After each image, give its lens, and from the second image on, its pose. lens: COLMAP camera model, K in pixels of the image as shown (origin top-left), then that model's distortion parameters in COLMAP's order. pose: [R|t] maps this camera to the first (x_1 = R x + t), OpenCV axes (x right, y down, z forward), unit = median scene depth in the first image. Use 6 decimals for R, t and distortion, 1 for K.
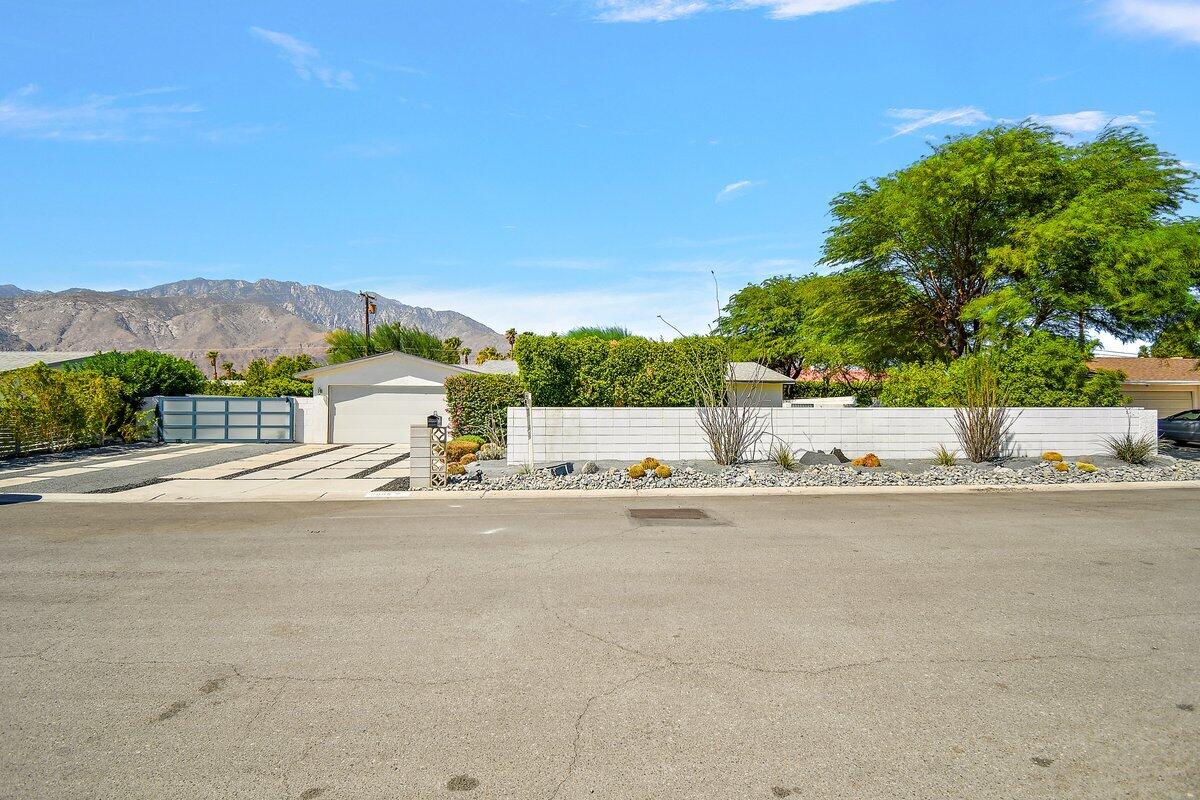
lens RADIAL K [[444.9, 0, 599.9], [0, 444.9, 395.6], [0, 0, 1]] dist [-0.000449, -0.000168]
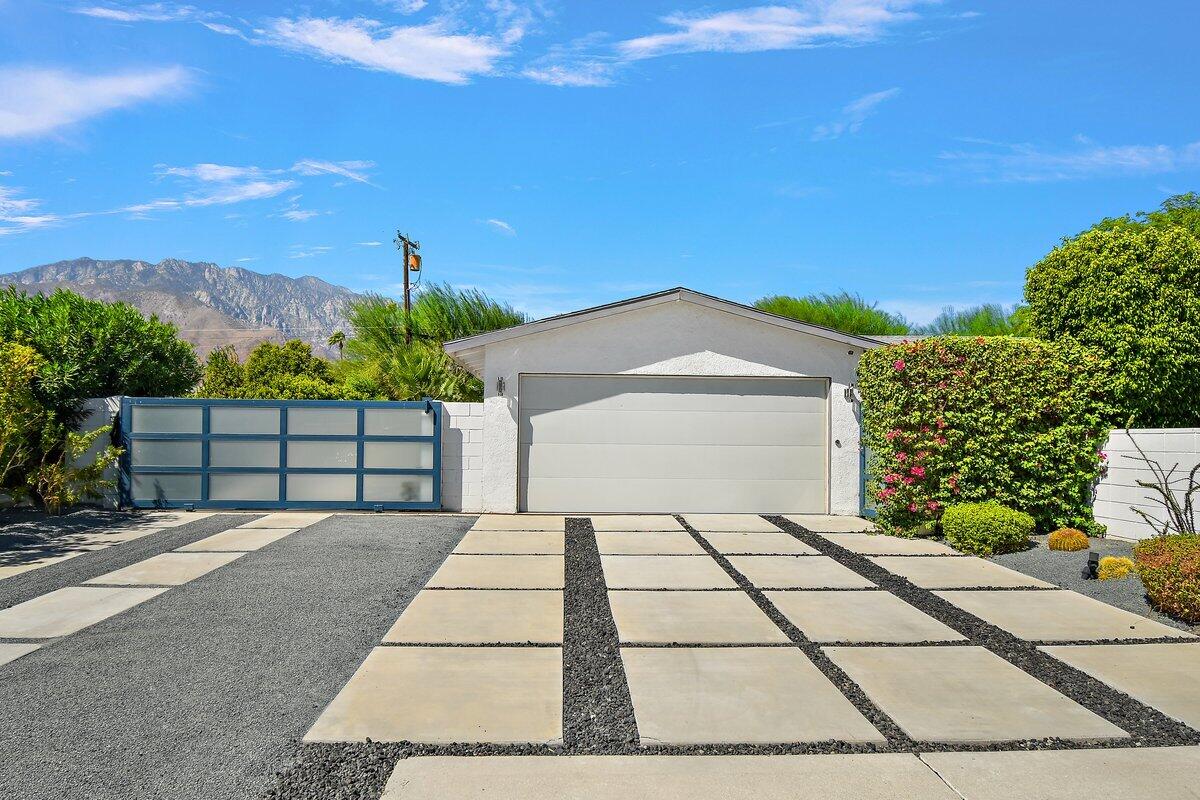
lens RADIAL K [[592.2, 0, 600.7], [0, 592.2, 417.6], [0, 0, 1]] dist [-0.000218, -0.000093]
pose [[0.999876, 0.005450, -0.014768, -0.536188], [-0.005427, 0.999984, 0.001623, 0.018229], [0.014776, -0.001543, 0.999890, 0.456517]]
